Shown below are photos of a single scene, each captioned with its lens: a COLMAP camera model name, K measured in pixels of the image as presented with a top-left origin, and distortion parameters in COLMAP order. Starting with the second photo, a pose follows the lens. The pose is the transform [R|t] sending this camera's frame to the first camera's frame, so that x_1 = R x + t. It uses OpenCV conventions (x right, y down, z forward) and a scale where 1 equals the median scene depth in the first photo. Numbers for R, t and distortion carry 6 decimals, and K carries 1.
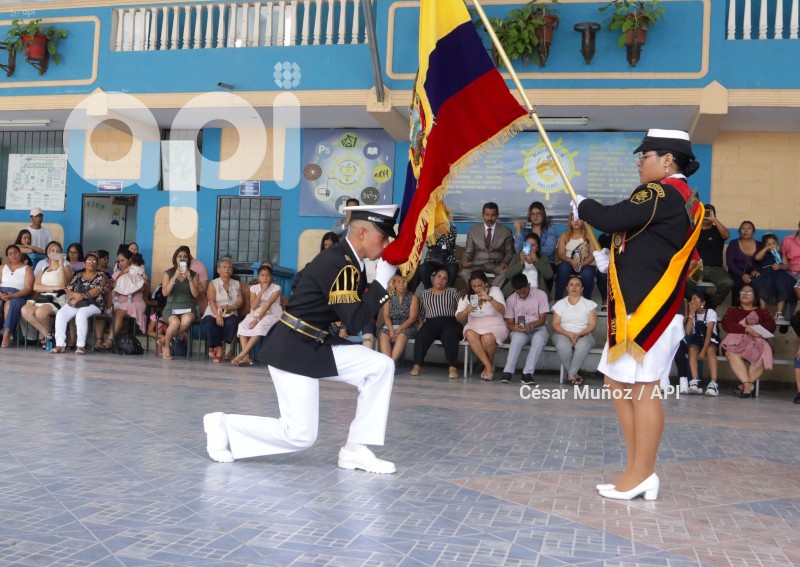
lens RADIAL K [[949.4, 0, 387.7], [0, 949.4, 284.1], [0, 0, 1]] dist [-0.147183, 0.019230]
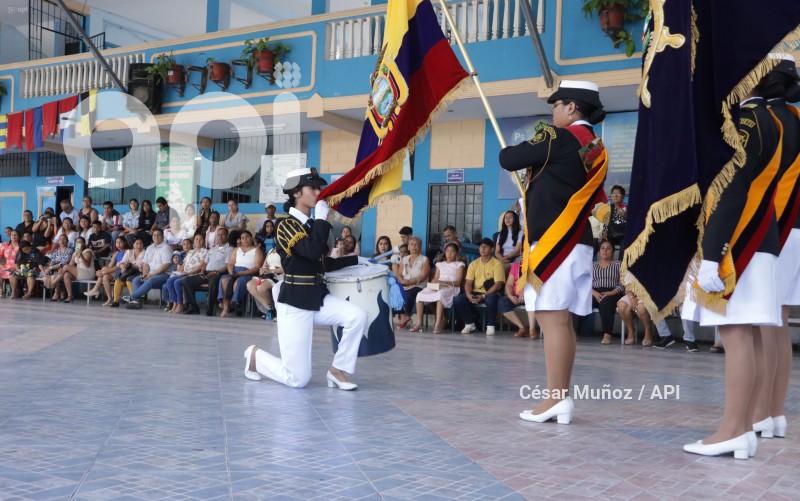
lens RADIAL K [[911.6, 0, 400.0], [0, 911.6, 250.5], [0, 0, 1]] dist [-0.006555, 0.030990]
pose [[0.939183, -0.022076, -0.342707, 0.168258], [0.010319, 0.999295, -0.036092, 0.025179], [0.343262, 0.030360, 0.938749, -0.016893]]
